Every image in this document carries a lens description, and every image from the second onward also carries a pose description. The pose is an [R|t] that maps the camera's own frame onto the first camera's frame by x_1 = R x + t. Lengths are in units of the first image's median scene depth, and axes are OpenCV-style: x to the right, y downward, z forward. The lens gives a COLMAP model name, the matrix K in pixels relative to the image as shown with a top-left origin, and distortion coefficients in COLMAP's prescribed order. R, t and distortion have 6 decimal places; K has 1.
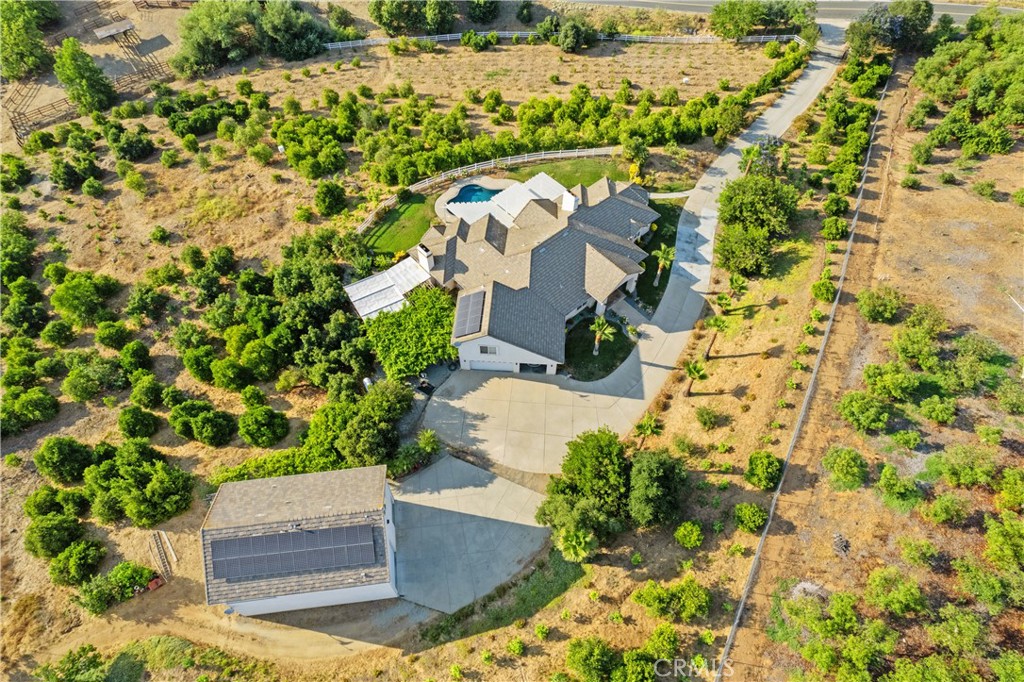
lens RADIAL K [[652.0, 0, 519.0], [0, 652.0, 342.0], [0, 0, 1]] dist [-0.063964, 0.045942]
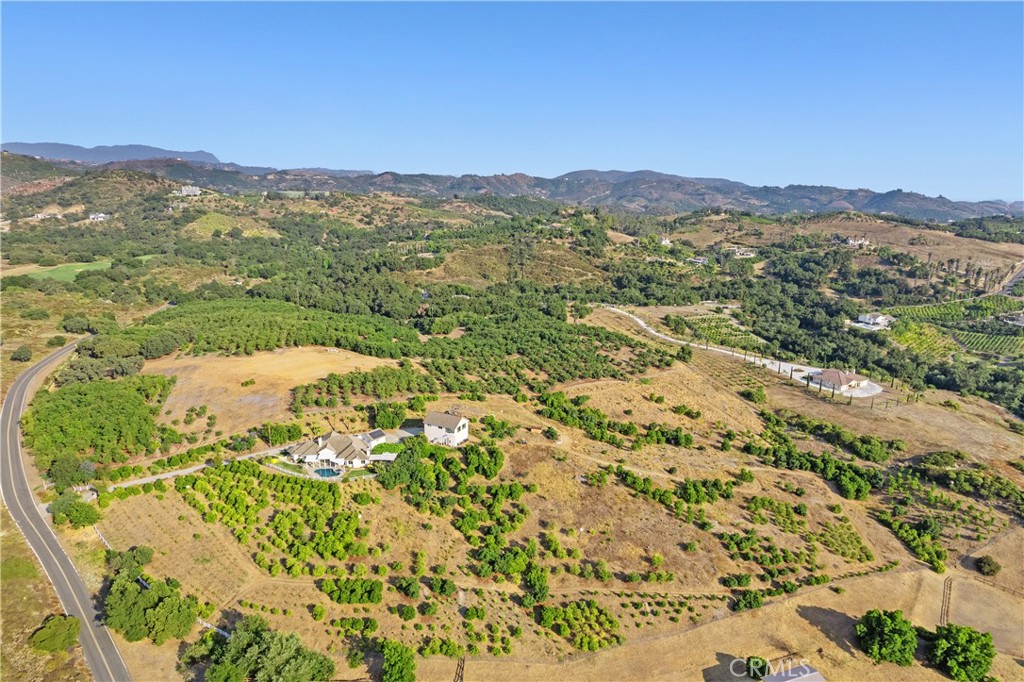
lens RADIAL K [[652.0, 0, 519.0], [0, 652.0, 342.0], [0, 0, 1]] dist [-0.063964, 0.045942]
pose [[-0.822218, -0.160818, 0.545981, -2.308049], [0.460437, 0.375981, 0.804137, -2.449130], [-0.334599, 0.912566, -0.235091, 1.016603]]
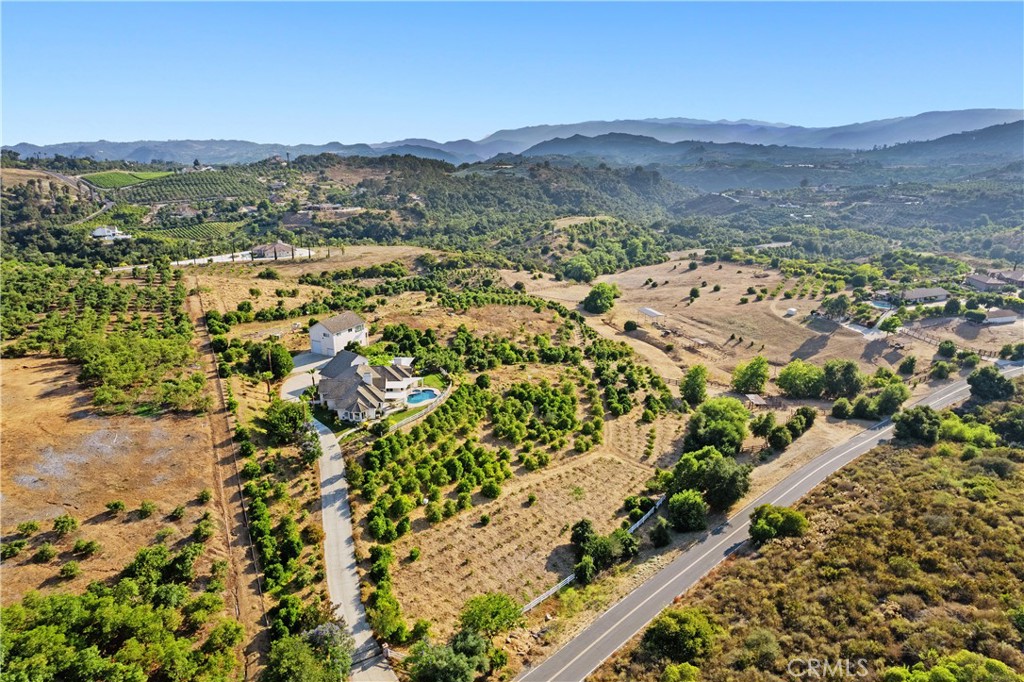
lens RADIAL K [[652.0, 0, 519.0], [0, 652.0, 342.0], [0, 0, 1]] dist [-0.063964, 0.045942]
pose [[-0.576588, 0.228854, -0.784329, 1.406146], [-0.684638, 0.388562, 0.616677, -1.881892], [0.445889, 0.892550, -0.067358, 1.293587]]
